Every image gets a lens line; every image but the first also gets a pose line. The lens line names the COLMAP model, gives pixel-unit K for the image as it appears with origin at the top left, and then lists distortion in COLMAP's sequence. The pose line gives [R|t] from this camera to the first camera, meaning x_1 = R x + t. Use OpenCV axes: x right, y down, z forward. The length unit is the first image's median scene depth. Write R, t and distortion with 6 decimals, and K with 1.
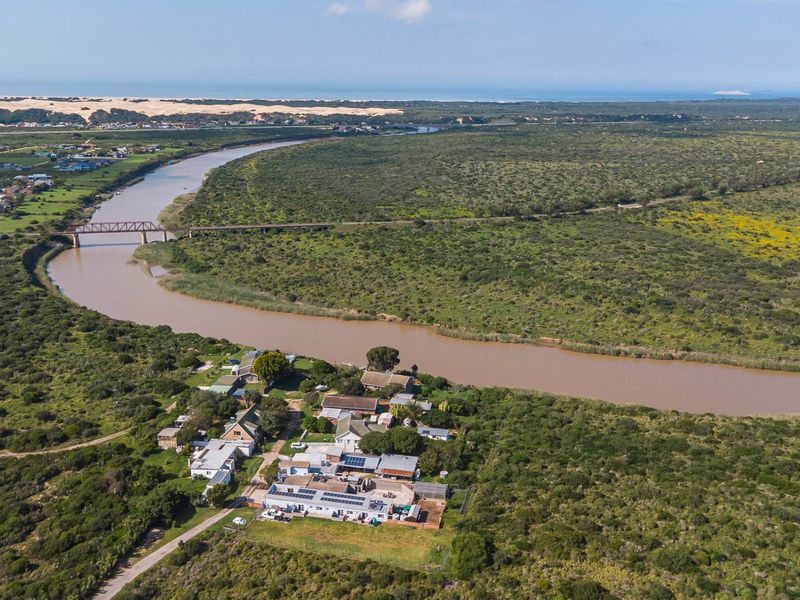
lens RADIAL K [[750.8, 0, 400.0], [0, 750.8, 300.0], [0, 0, 1]] dist [0.008540, 0.010168]
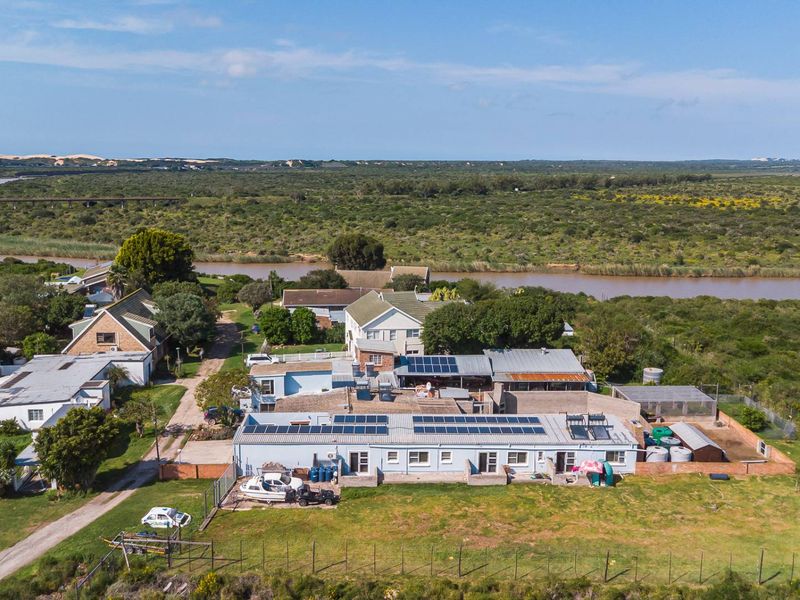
lens RADIAL K [[750.8, 0, 400.0], [0, 750.8, 300.0], [0, 0, 1]] dist [0.008540, 0.010168]
pose [[0.971180, -0.039563, 0.235039, -0.186504], [0.060011, 0.994947, -0.080491, 0.234244], [-0.230667, 0.092276, 0.968647, 0.679138]]
